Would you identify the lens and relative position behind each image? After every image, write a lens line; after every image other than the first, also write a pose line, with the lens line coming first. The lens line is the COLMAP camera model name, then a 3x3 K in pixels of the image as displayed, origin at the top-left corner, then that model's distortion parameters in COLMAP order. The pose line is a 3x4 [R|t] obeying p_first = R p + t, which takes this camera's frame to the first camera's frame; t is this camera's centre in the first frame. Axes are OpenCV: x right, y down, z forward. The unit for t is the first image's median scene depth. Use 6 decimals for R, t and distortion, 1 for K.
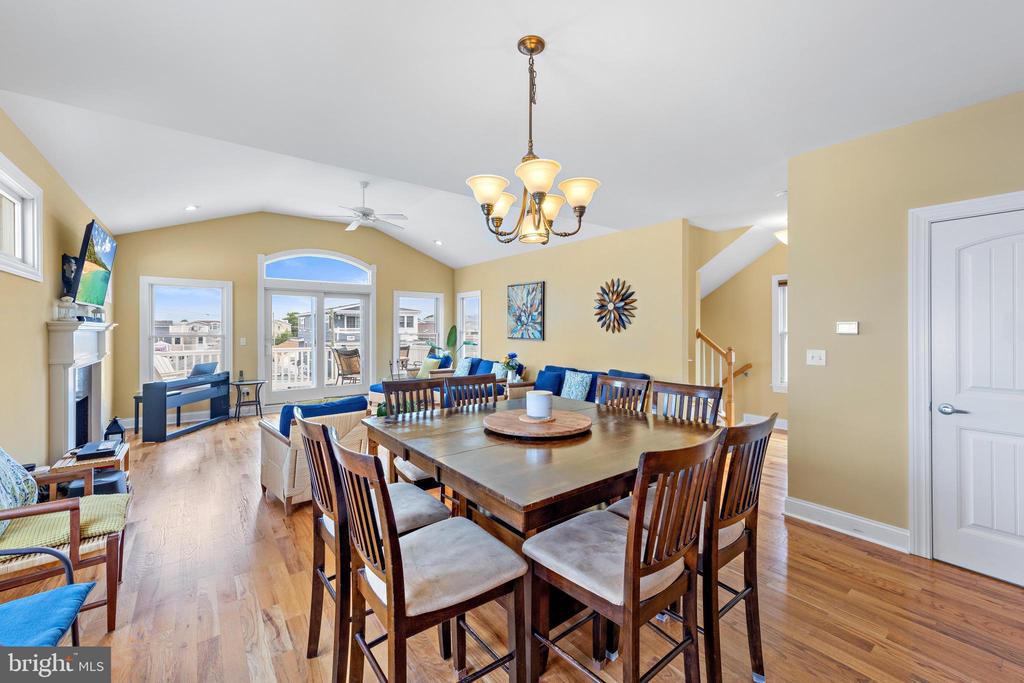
lens RADIAL K [[413.2, 0, 514.4], [0, 413.2, 328.8], [0, 0, 1]] dist [0.002047, 0.000155]
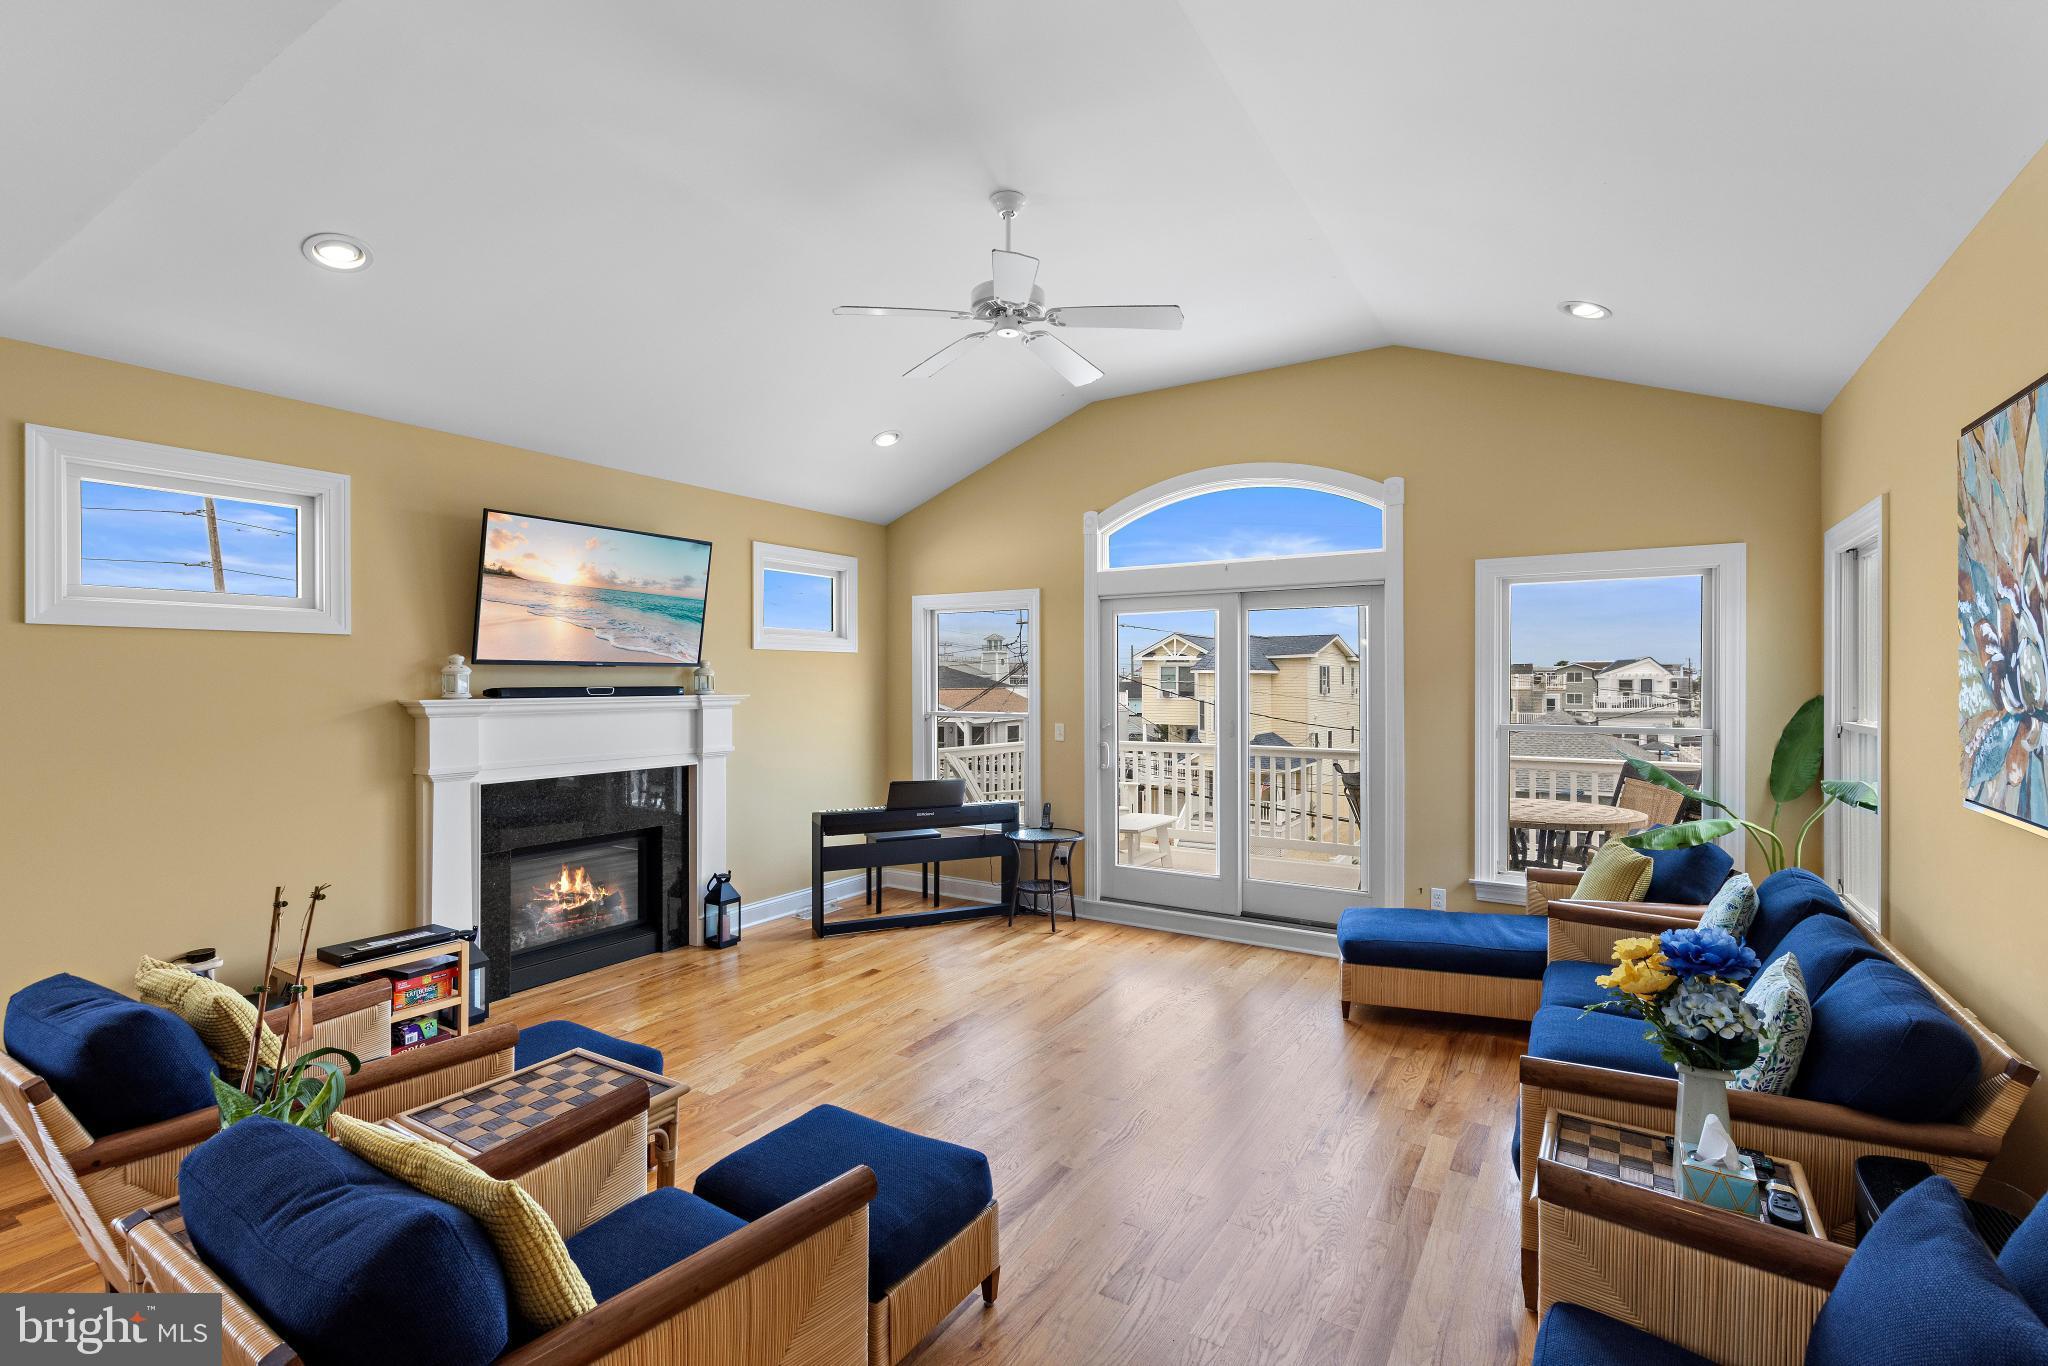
lens RADIAL K [[912.3, 0, 1026.6], [0, 912.3, 685.7], [0, 0, 1]] dist [0.004648, -0.000561]
pose [[0.346825, 0.005941, -0.937911, 0.193067], [0.000973, 0.999977, 0.006694, -0.022861], [0.937929, -0.003234, 0.346811, 0.690155]]
